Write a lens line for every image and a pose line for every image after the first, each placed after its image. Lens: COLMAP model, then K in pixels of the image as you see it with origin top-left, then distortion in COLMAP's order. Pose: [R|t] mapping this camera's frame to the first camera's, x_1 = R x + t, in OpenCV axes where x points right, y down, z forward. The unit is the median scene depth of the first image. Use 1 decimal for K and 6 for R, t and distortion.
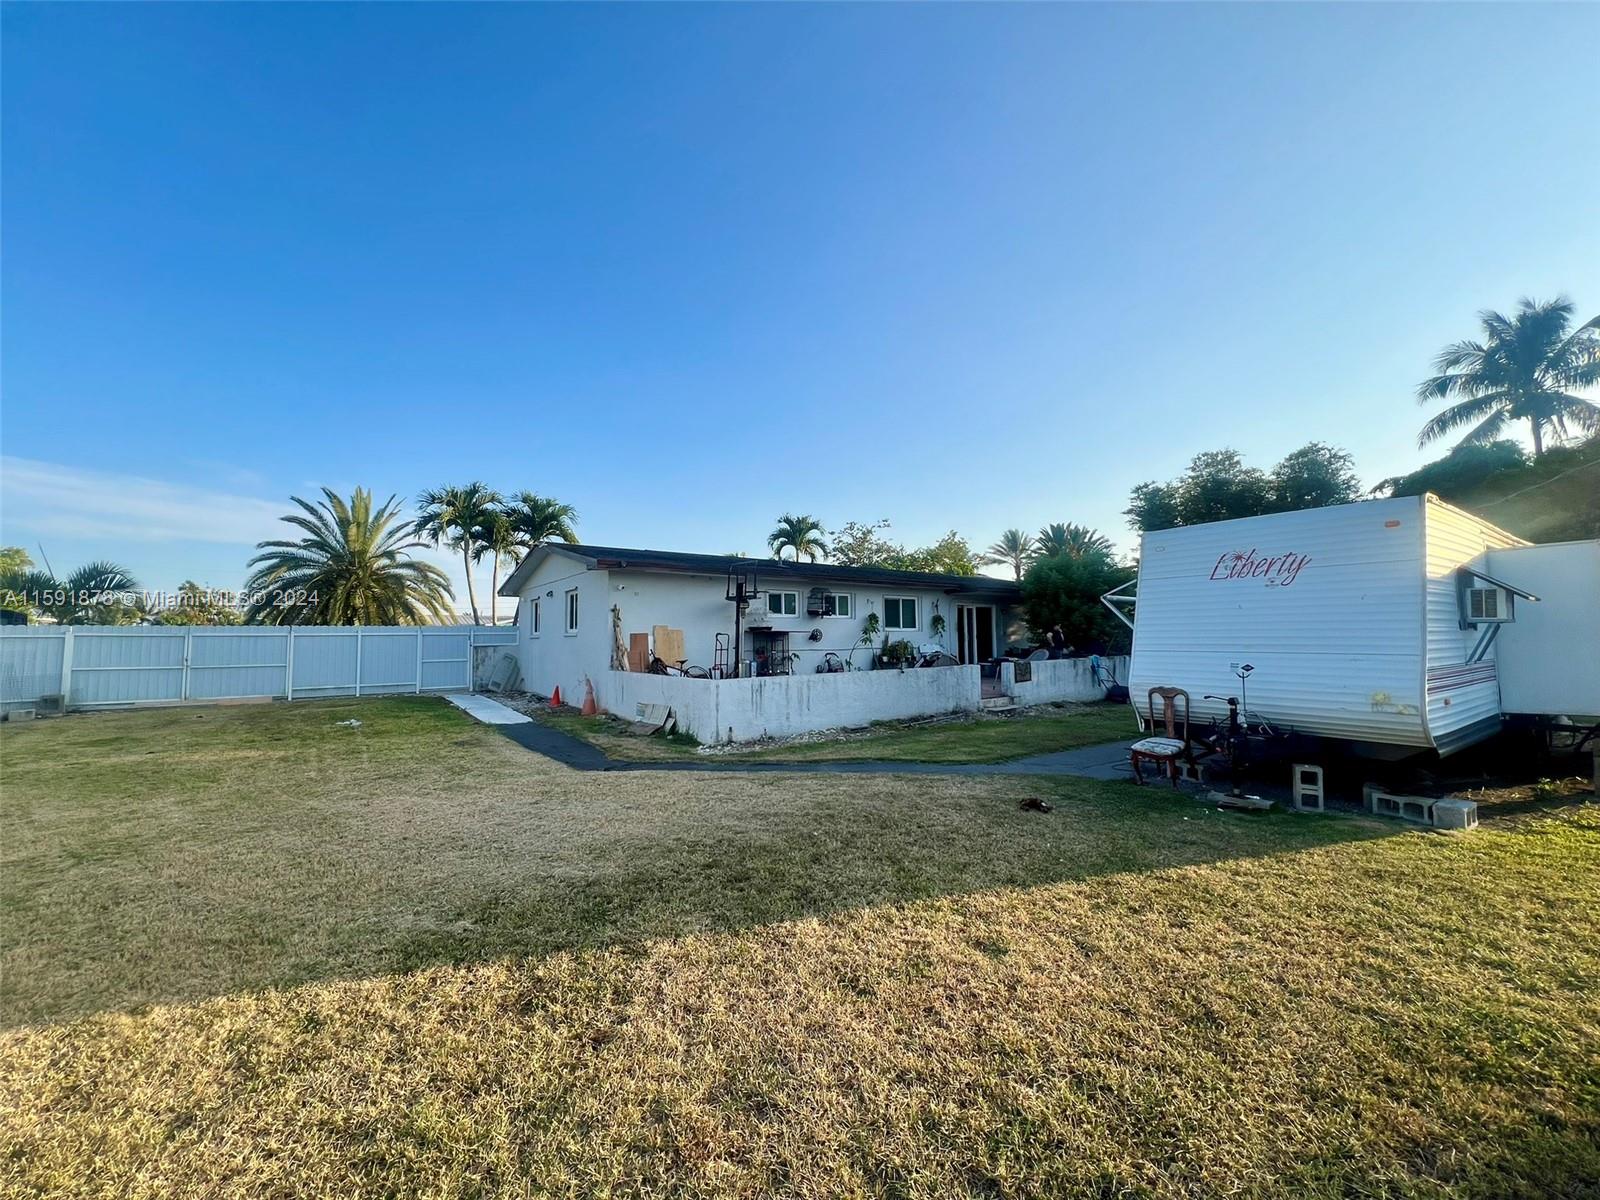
lens RADIAL K [[639.5, 0, 802.8], [0, 639.5, 597.2], [0, 0, 1]] dist [-0.004038, 0.000862]
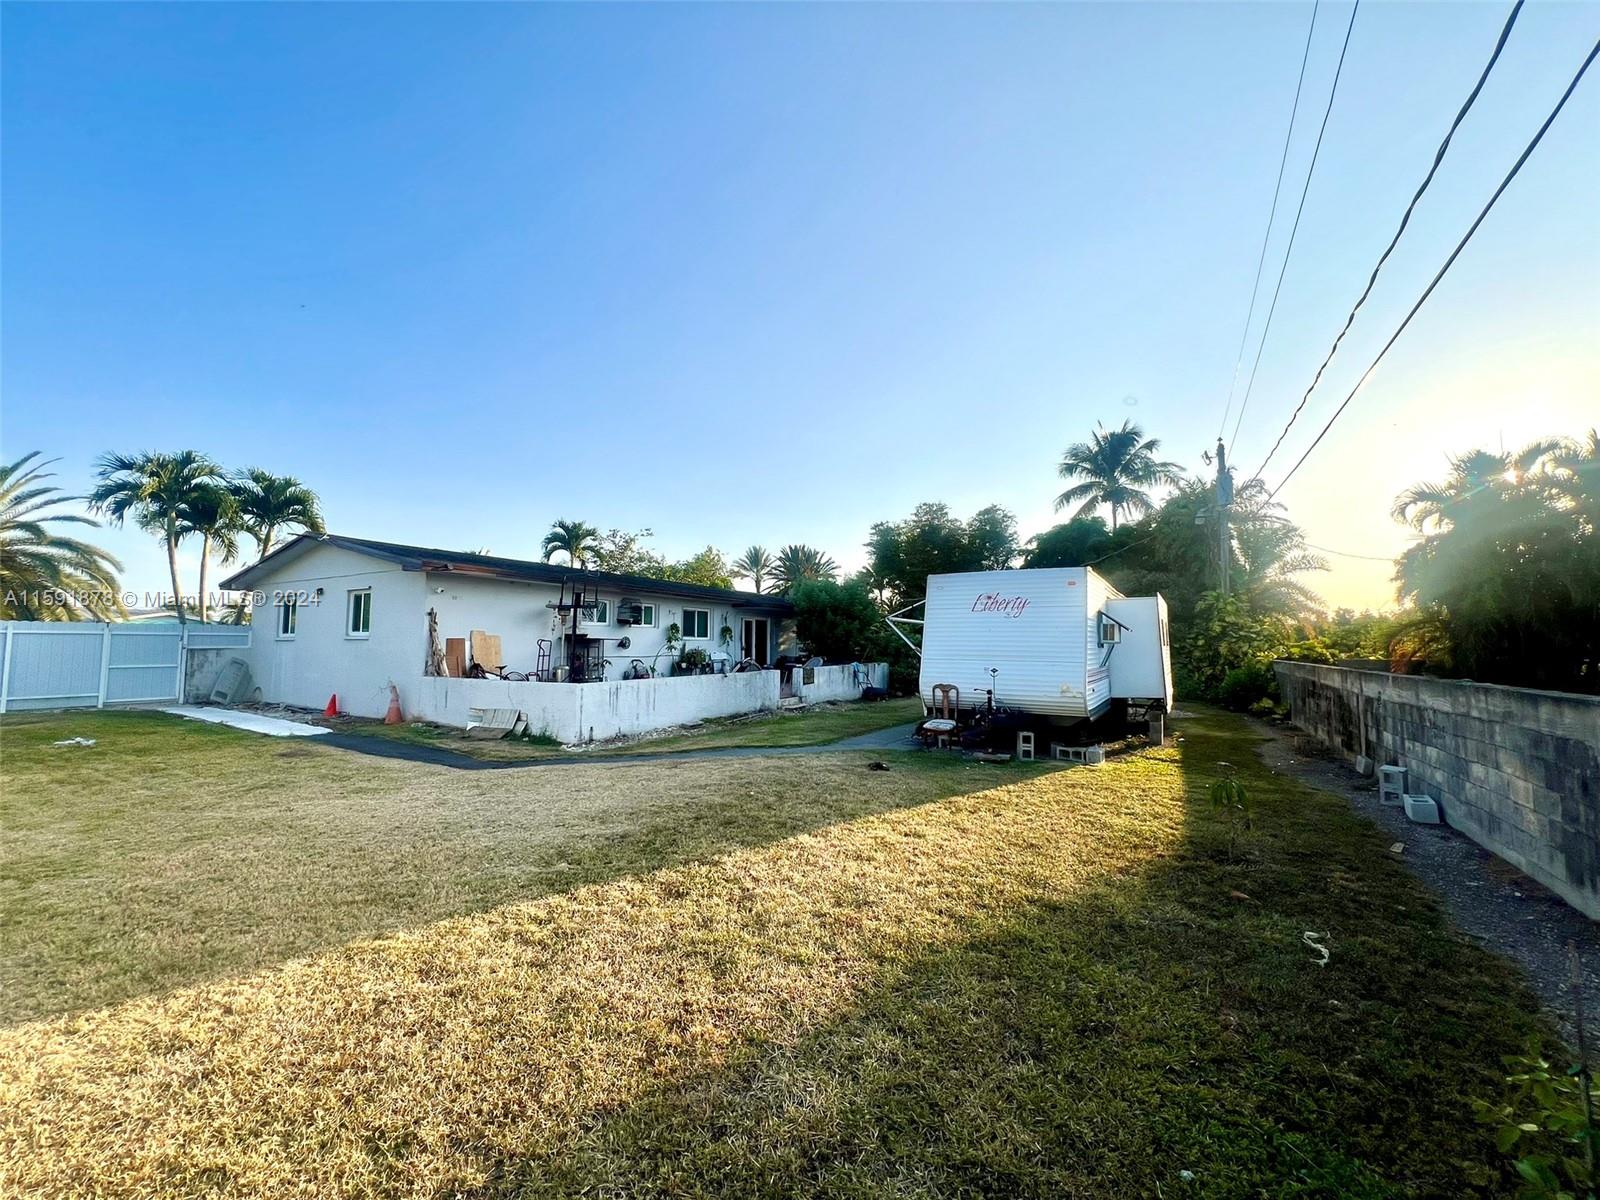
lens RADIAL K [[639.5, 0, 798.0], [0, 639.5, 601.3], [0, 0, 1]] dist [-0.004038, 0.000862]
pose [[0.915119, 0.041897, 0.401000, -0.313508], [-0.039921, 0.999115, -0.013286, -0.014410], [-0.401202, -0.003850, 0.915982, -0.189174]]
